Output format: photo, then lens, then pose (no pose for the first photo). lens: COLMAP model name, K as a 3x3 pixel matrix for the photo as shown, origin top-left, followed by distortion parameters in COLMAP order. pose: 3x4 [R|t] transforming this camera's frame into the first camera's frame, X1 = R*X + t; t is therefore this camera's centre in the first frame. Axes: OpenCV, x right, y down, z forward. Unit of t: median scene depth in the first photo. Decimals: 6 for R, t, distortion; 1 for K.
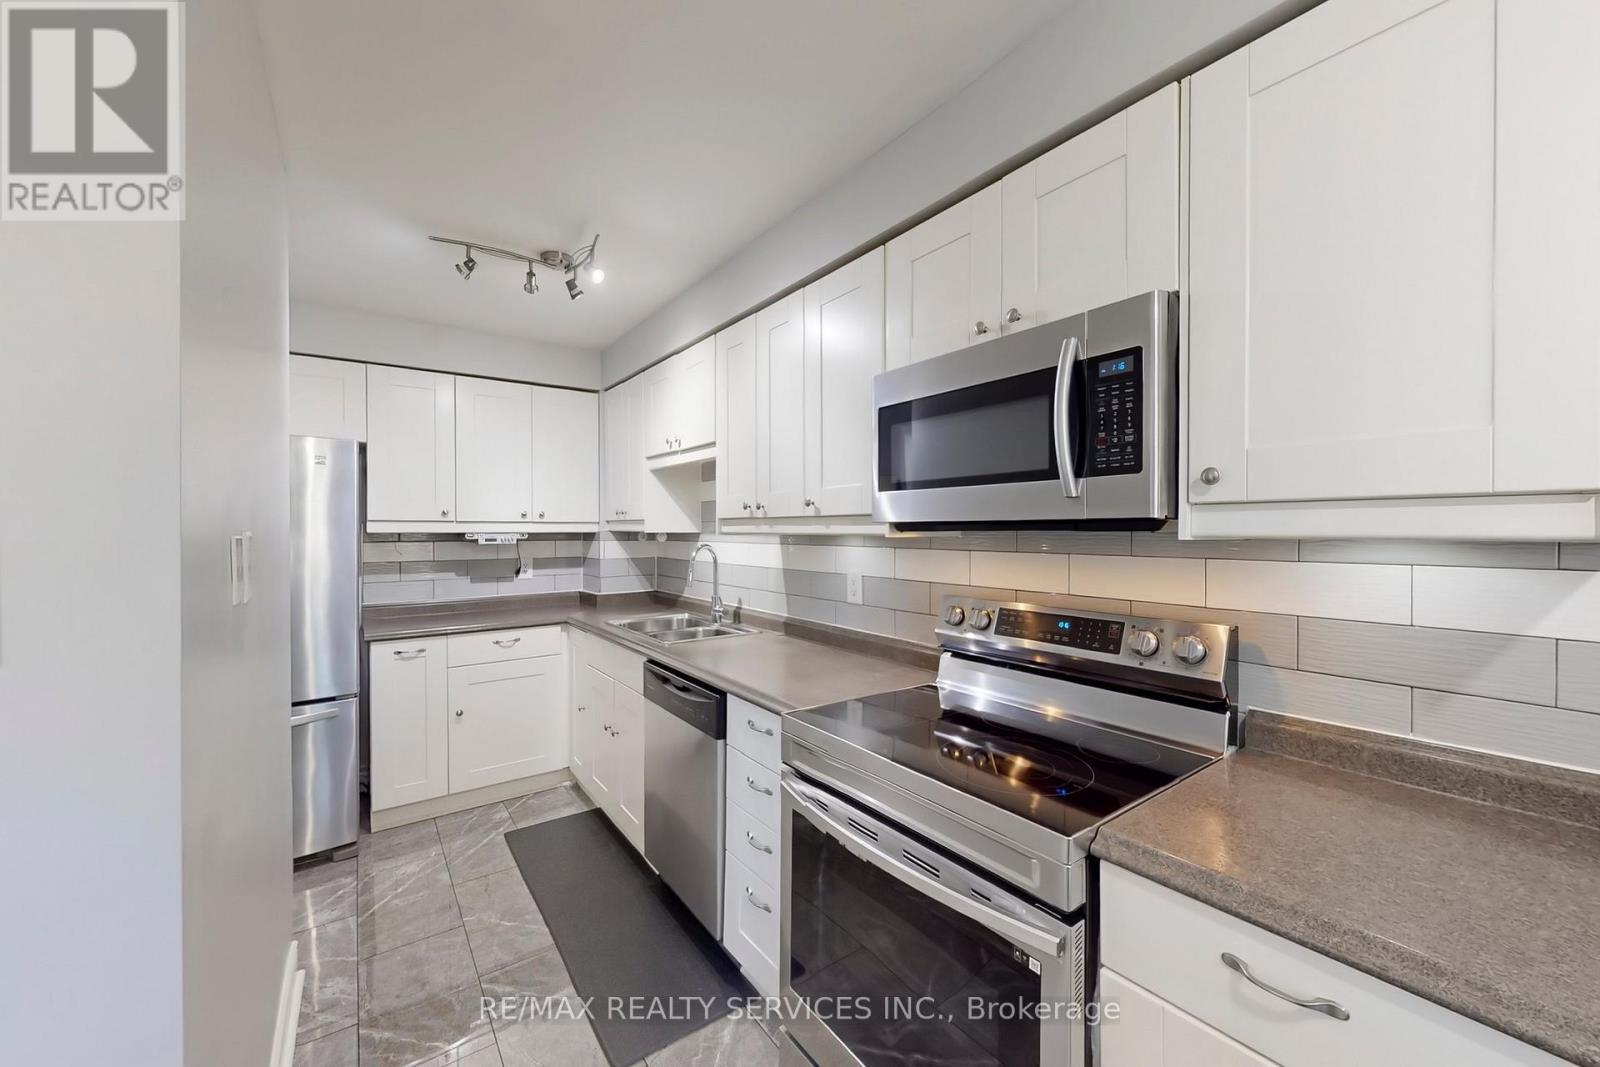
lens RADIAL K [[611.6, 0, 800.7], [0, 611.6, 540.6], [0, 0, 1]] dist [-0.008172, -0.000166]
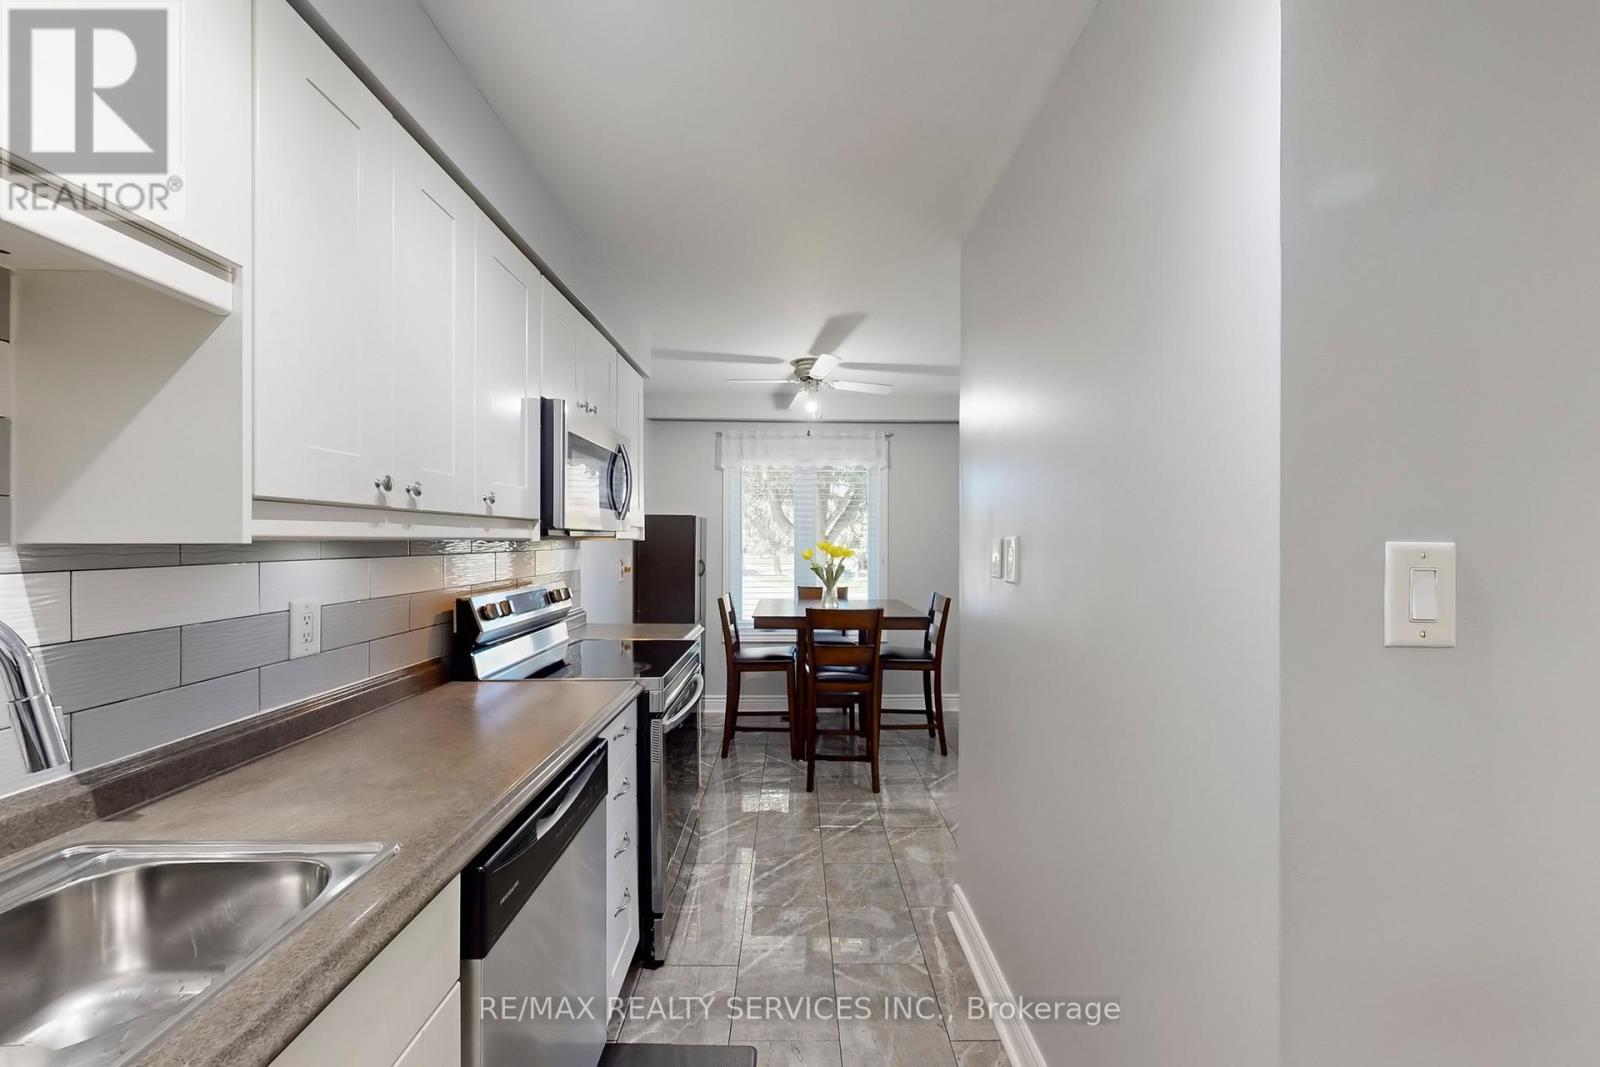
lens RADIAL K [[611.6, 0, 810.7], [0, 611.6, 535.6], [0, 0, 1]] dist [-0.008172, -0.000166]
pose [[-0.829450, -0.003506, 0.558570, -0.587947], [-0.000233, 0.999982, 0.005931, -0.015778], [-0.558581, 0.004789, -0.829436, 1.100496]]
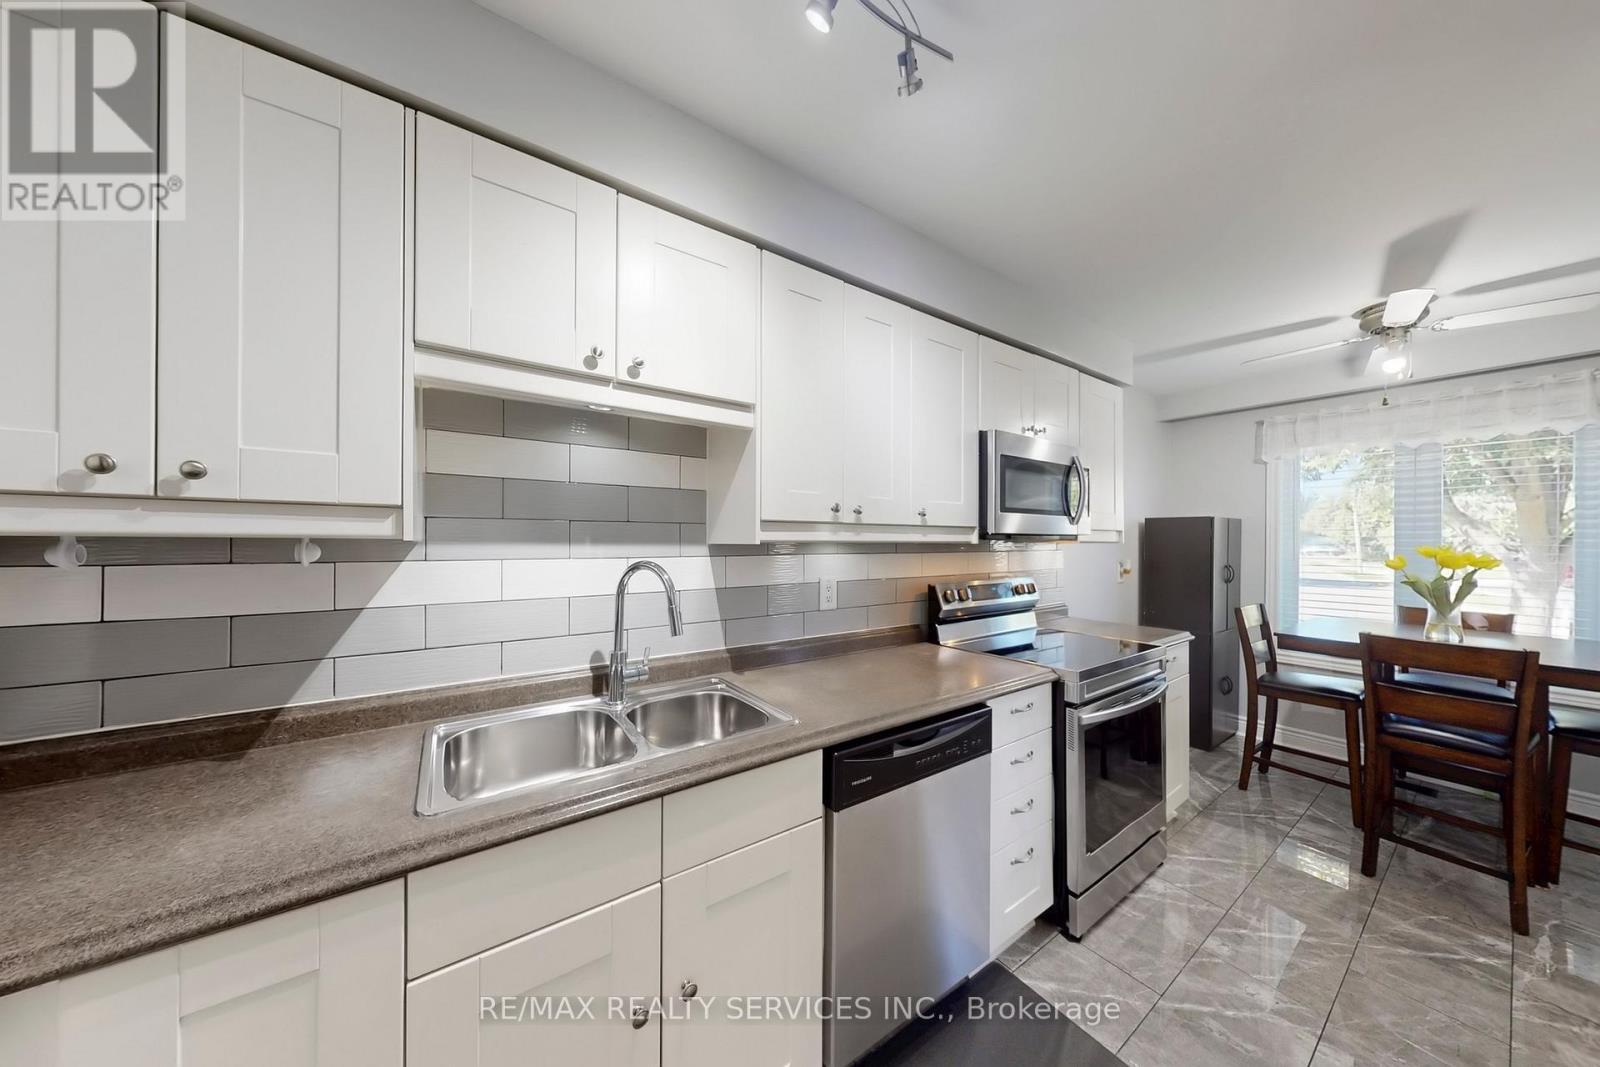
lens RADIAL K [[508.4, 0, 789.2], [0, 508.4, 535.1], [0, 0, 1]] dist [-0.001141, 0.000014]
pose [[0.017598, 0.006207, 0.999826, -0.694214], [0.008356, 0.999945, -0.006354, -0.015656], [-0.999810, 0.008466, 0.017545, 0.950125]]
